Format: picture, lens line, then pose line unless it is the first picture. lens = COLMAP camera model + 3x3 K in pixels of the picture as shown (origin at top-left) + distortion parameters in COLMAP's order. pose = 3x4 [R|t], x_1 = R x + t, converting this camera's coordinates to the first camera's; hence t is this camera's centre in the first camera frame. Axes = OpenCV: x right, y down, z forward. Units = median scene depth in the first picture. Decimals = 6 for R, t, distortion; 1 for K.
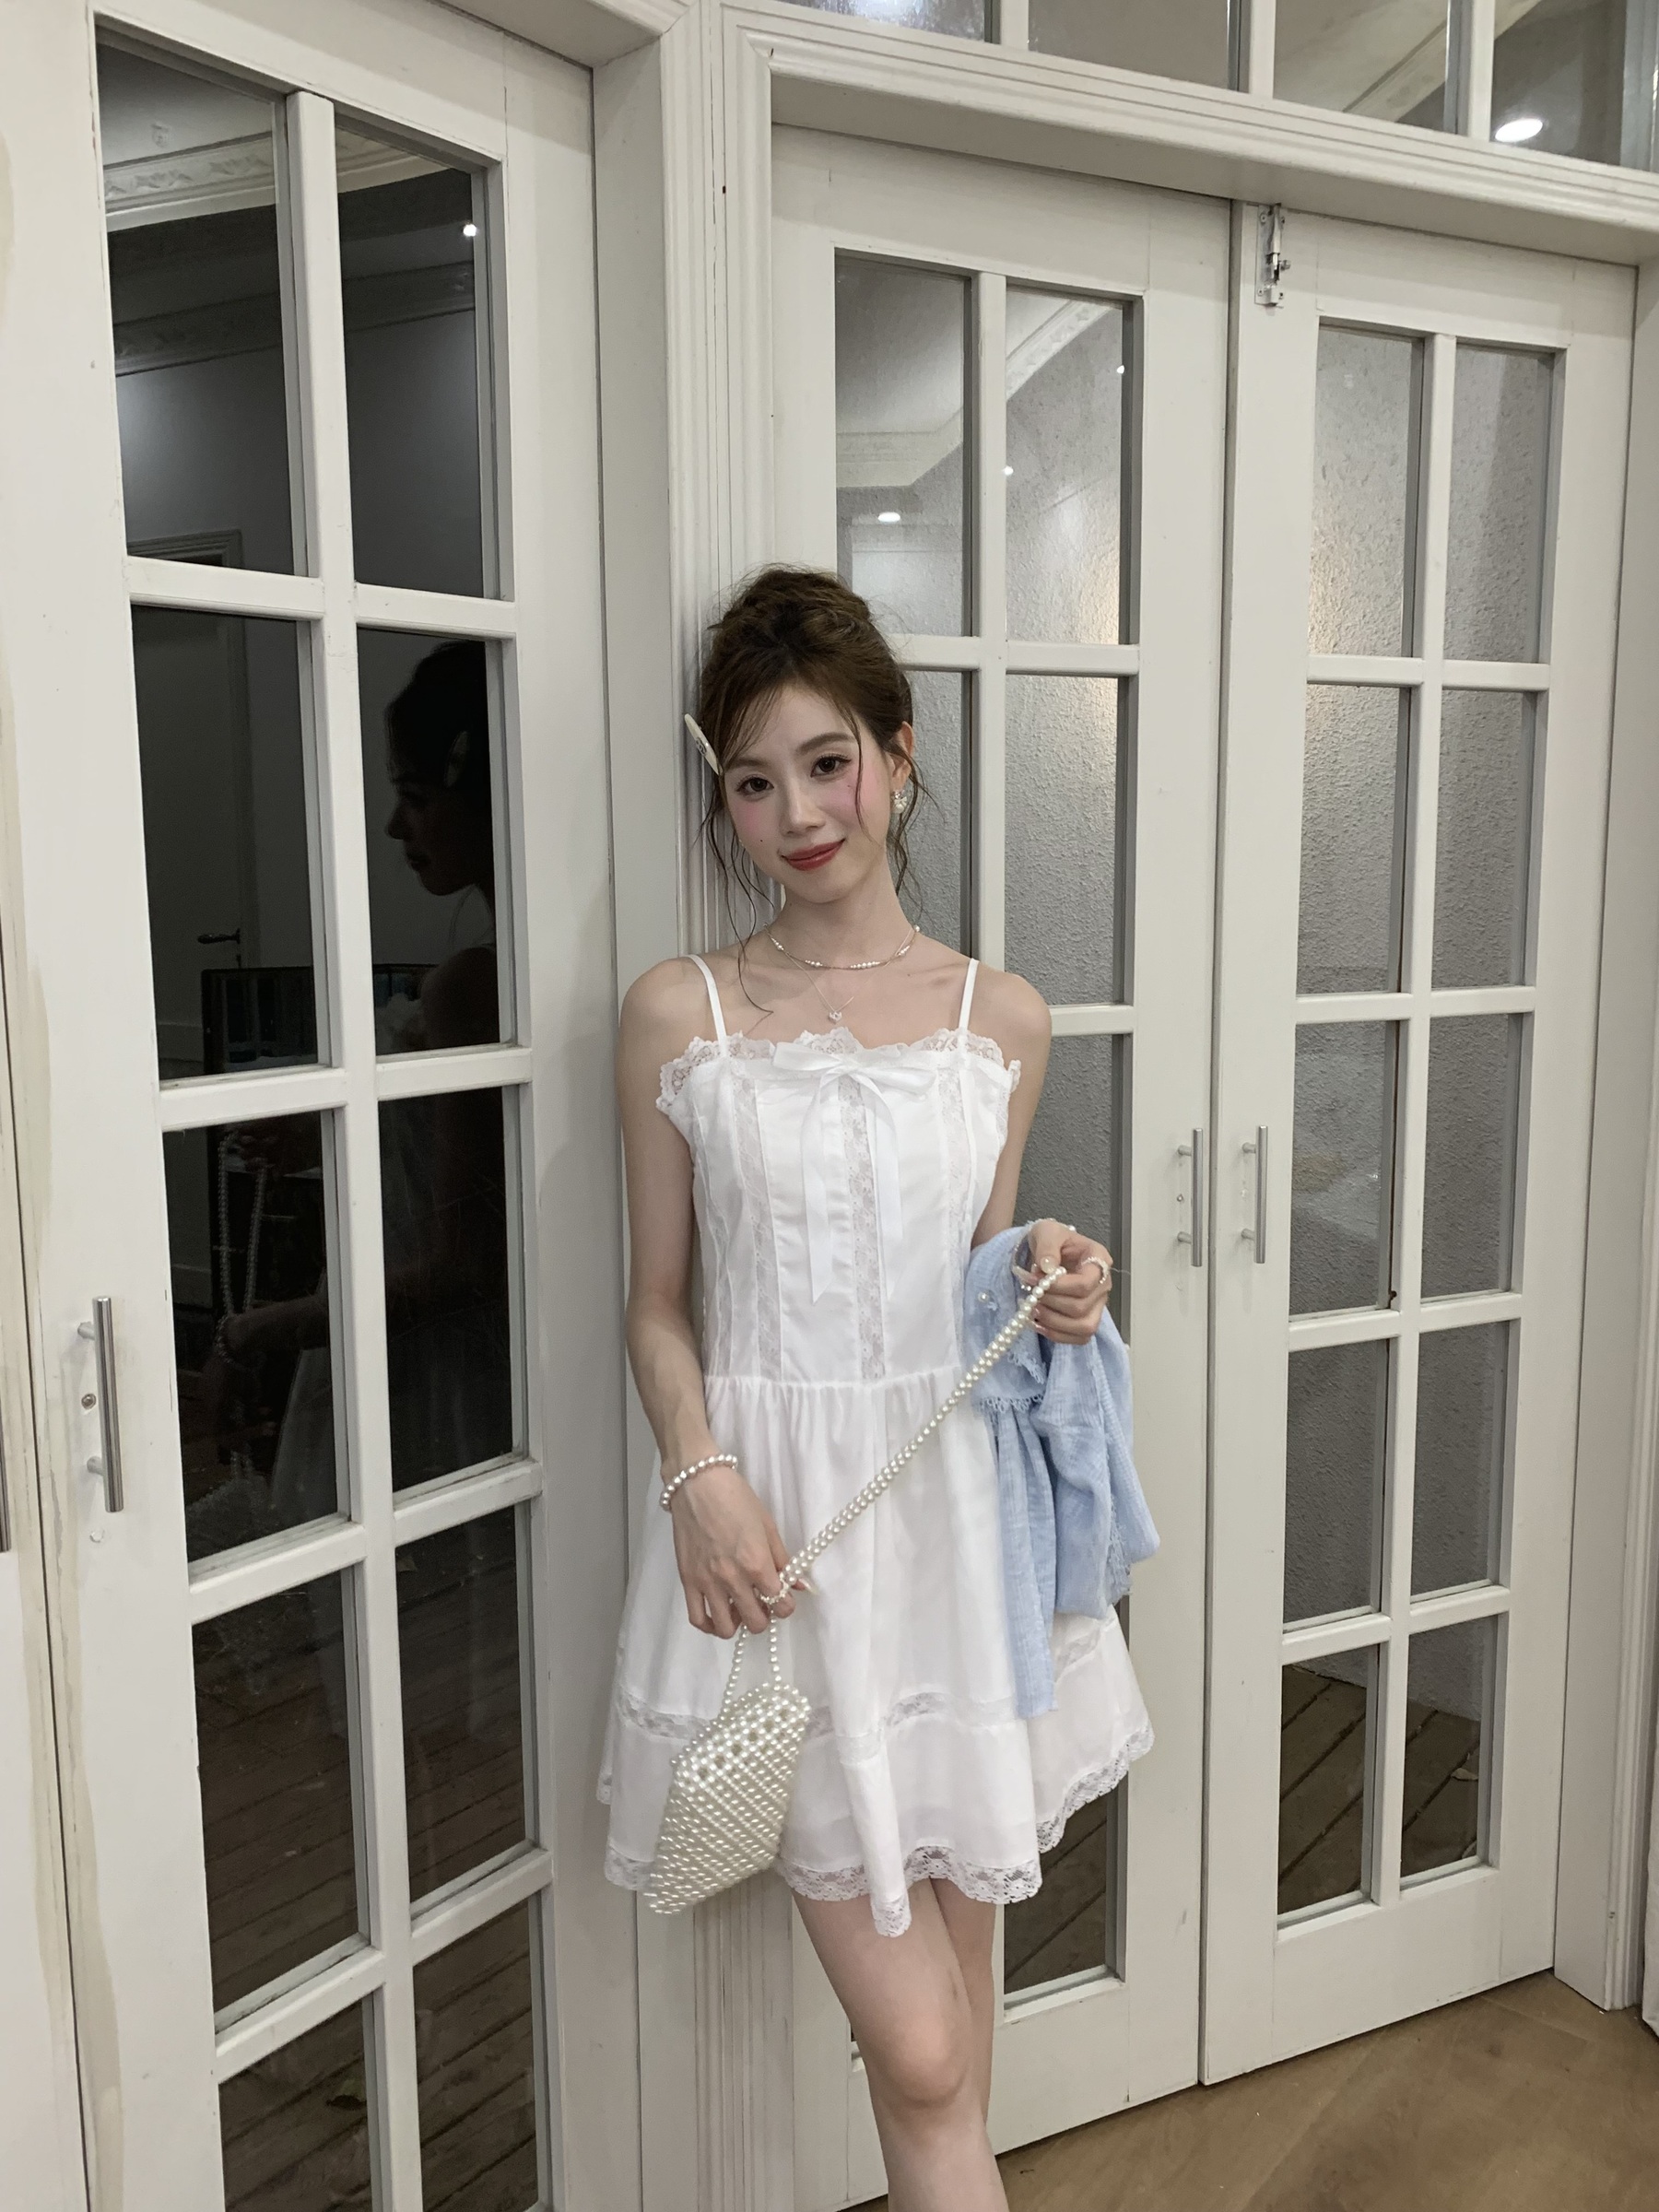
lens RADIAL K [[1753.5, 0, 829.3], [0, 1753.5, 1108.0], [0, 0, 1]] dist [0.004304, -0.009679]
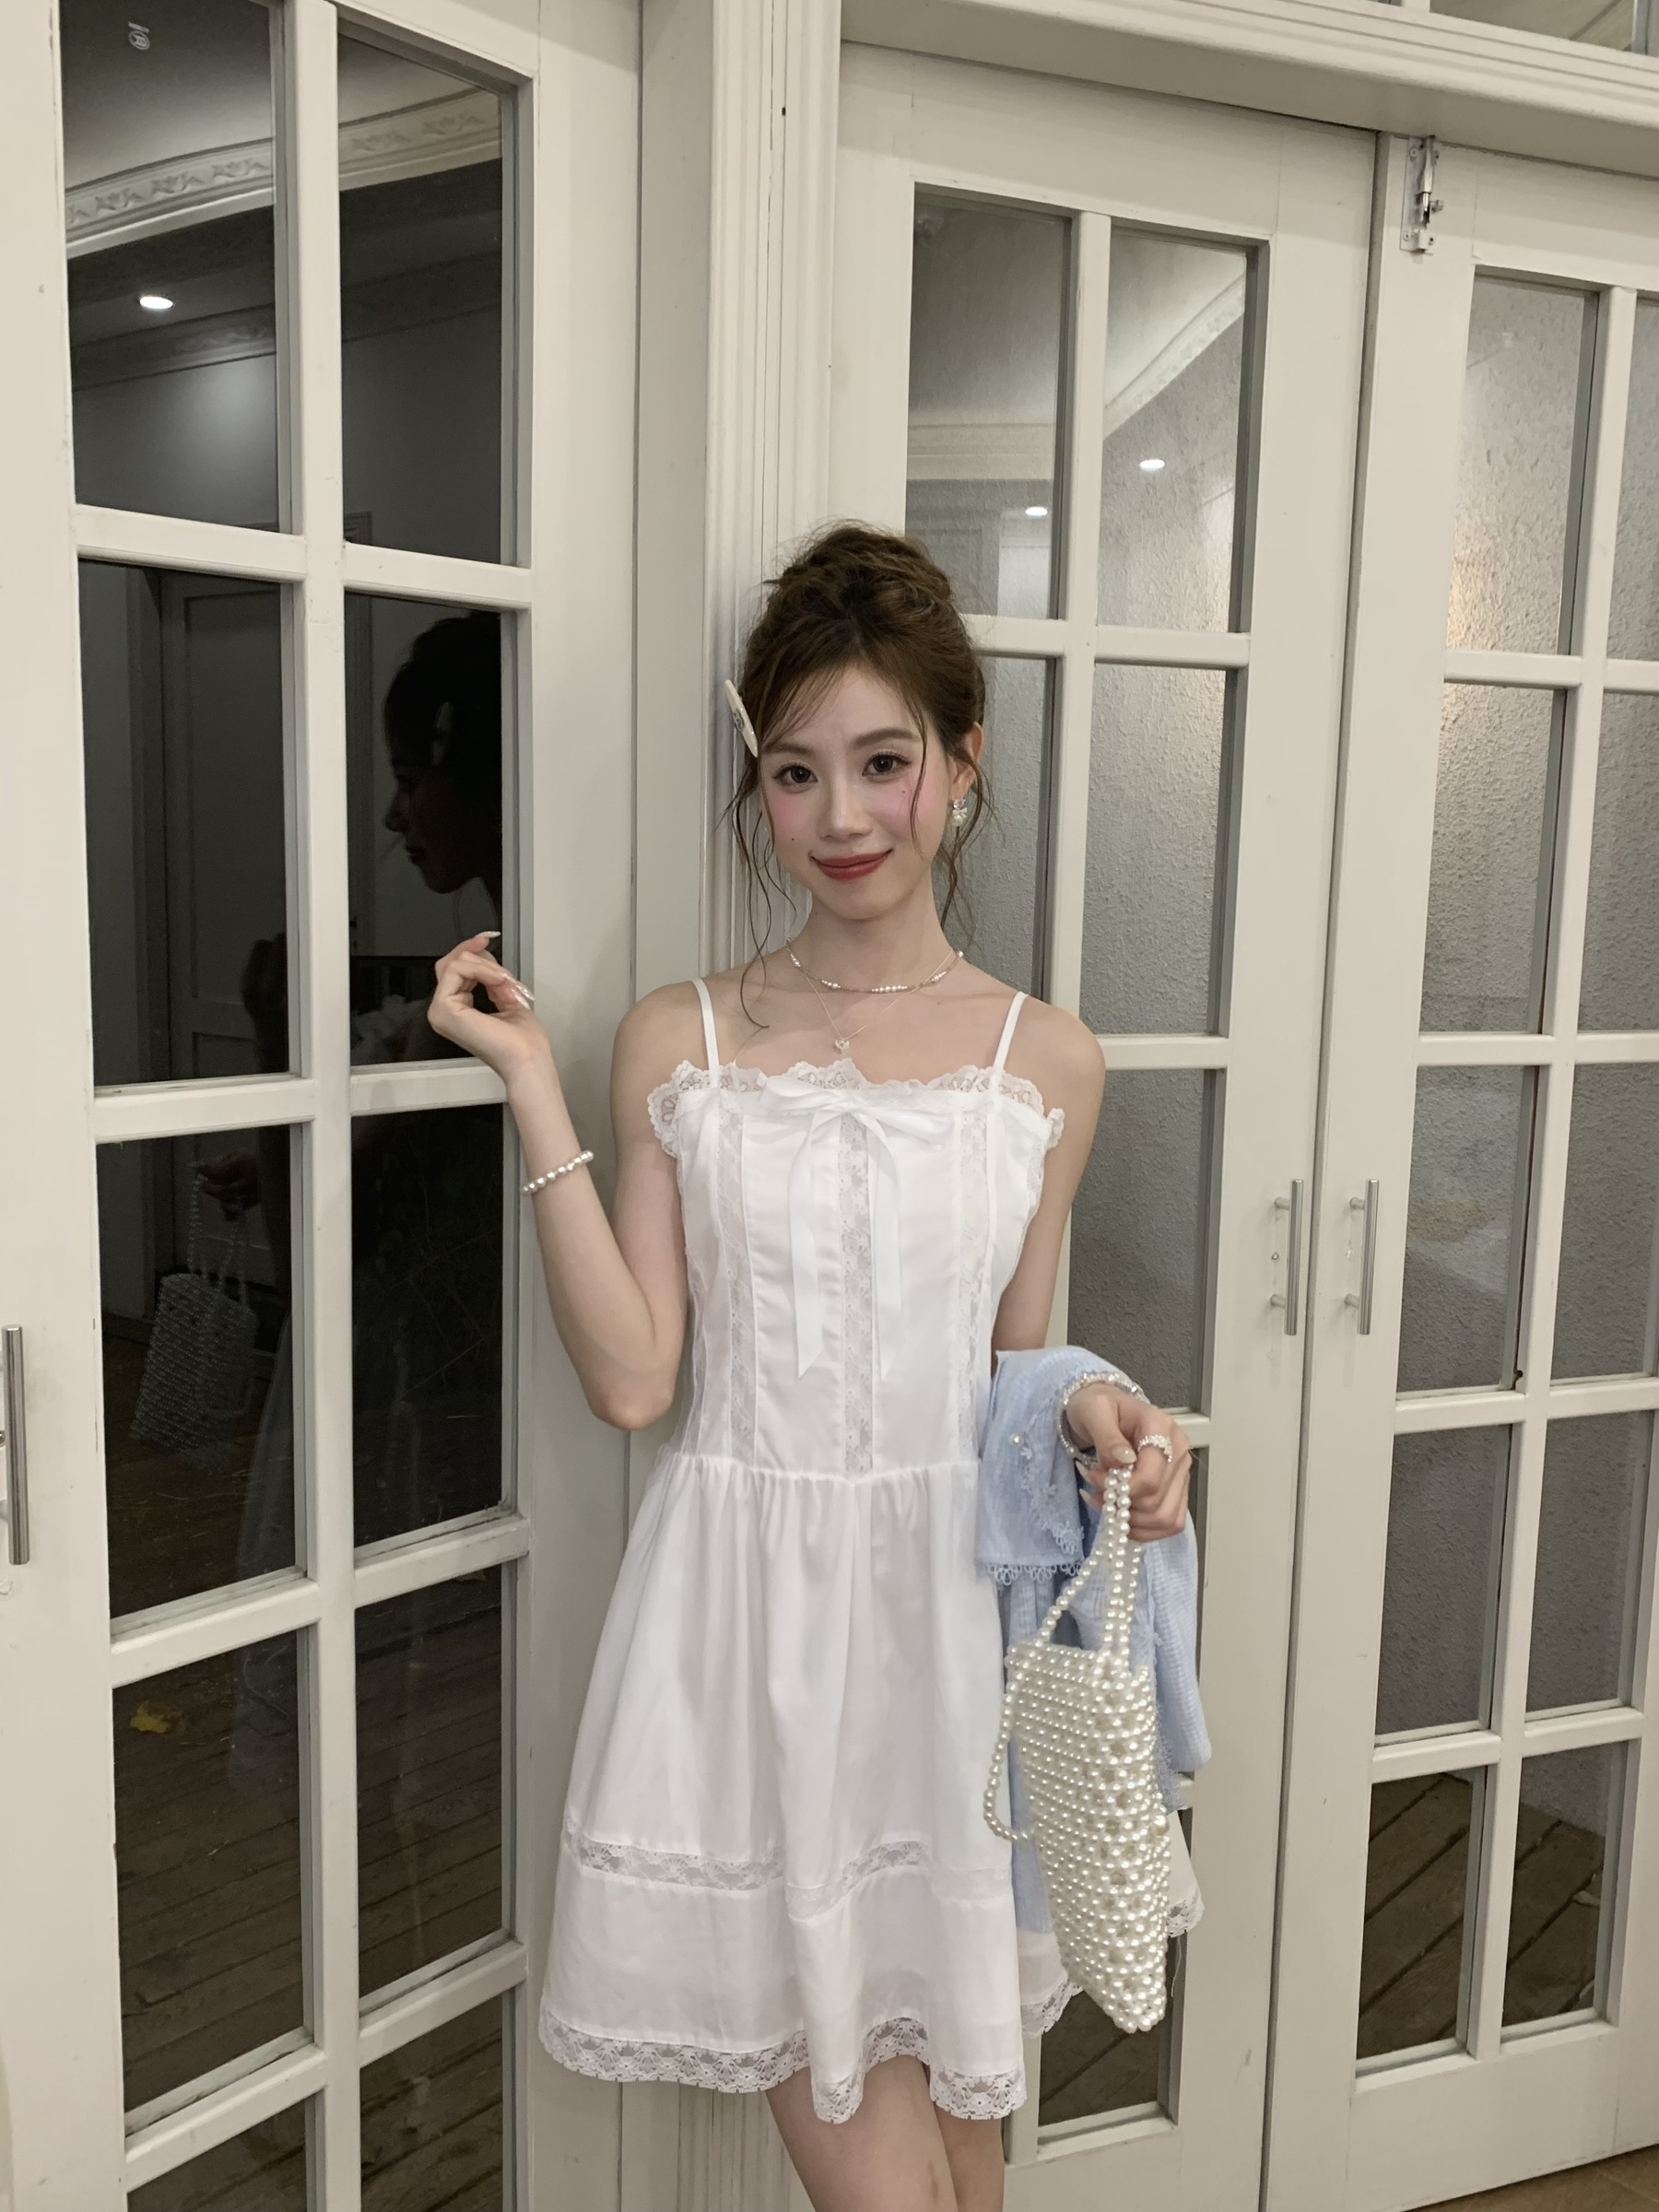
lens RADIAL K [[1734.3, 0, 829.5], [0, 1734.3, 1106.0], [0, 0, 1]] dist [-0.002850, 0.006876]
pose [[0.994825, 0.042010, -0.092509, 0.056259], [-0.042207, 0.999109, -0.000171, -0.015689], [0.092420, 0.004074, 0.995712, 0.106749]]
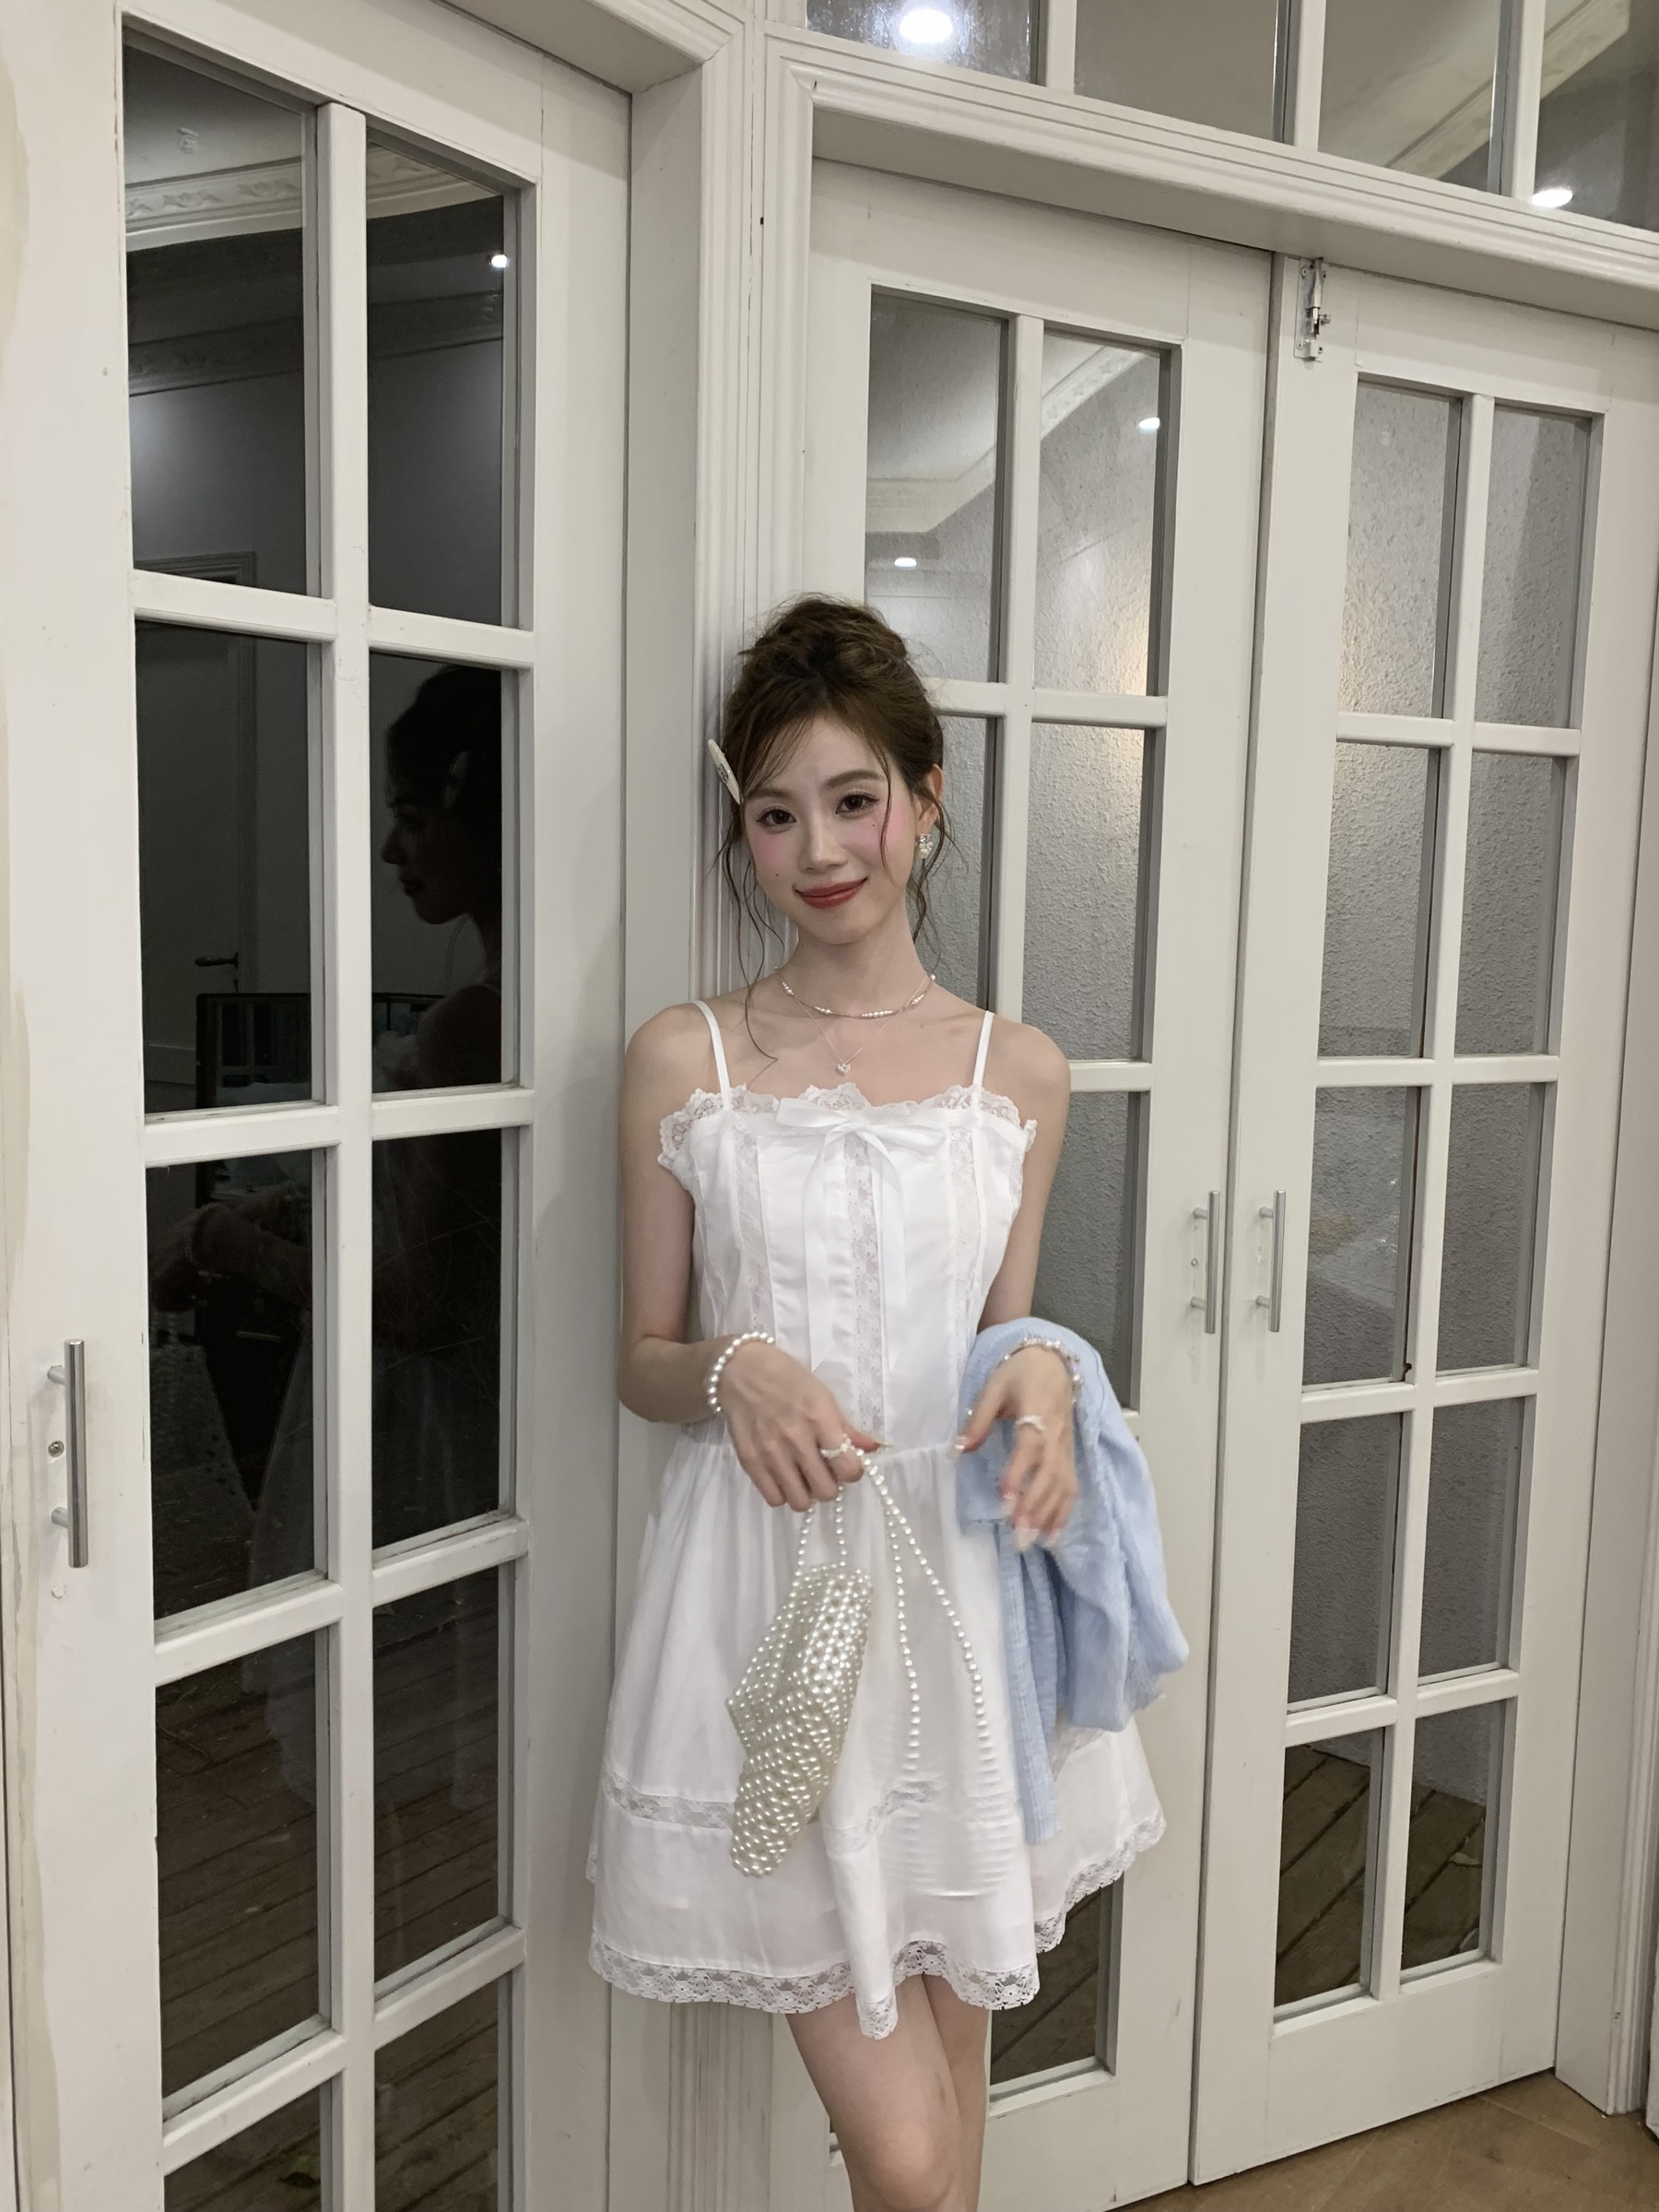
lens RADIAL K [[1746.9, 0, 839.5], [0, 1746.9, 1099.9], [0, 0, 1]] dist [0.002060, -0.005444]
pose [[0.999476, 0.031119, 0.008859, -0.008551], [-0.030873, 0.999168, -0.026647, -0.007014], [-0.009680, 0.026359, 0.999606, 0.031548]]
